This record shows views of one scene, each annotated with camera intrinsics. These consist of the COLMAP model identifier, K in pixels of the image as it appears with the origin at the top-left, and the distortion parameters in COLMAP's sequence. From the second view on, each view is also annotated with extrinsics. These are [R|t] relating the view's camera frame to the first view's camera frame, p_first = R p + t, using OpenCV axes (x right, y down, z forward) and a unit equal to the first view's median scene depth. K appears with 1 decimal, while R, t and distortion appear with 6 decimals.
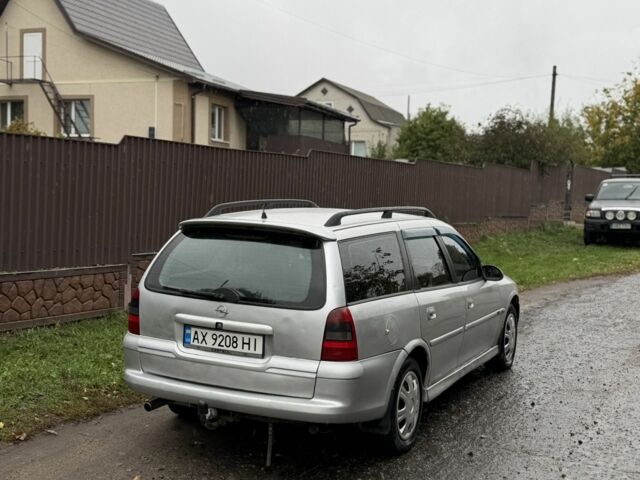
lens RADIAL K [[918.7, 0, 320.0], [0, 918.7, 240.0], [0, 0, 1]] dist [0.231464, -0.472471]
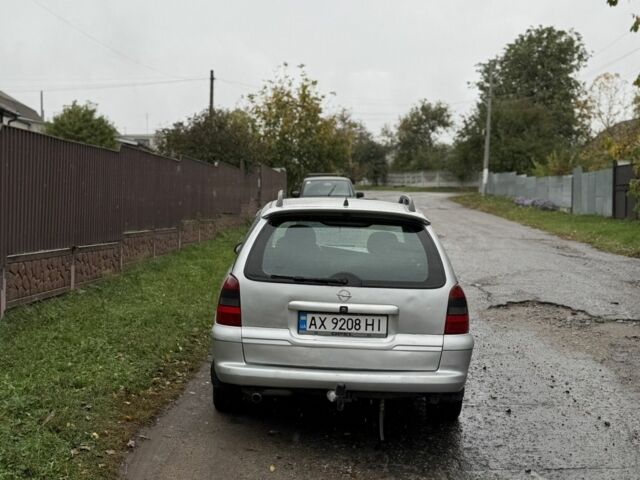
lens RADIAL K [[918.7, 0, 320.0], [0, 918.7, 240.0], [0, 0, 1]] dist [0.231464, -0.472471]
pose [[0.905218, -0.035031, 0.423501, -0.555120], [0.035778, 0.999341, 0.006190, 0.007613], [-0.423439, 0.009548, 0.905874, 0.075818]]
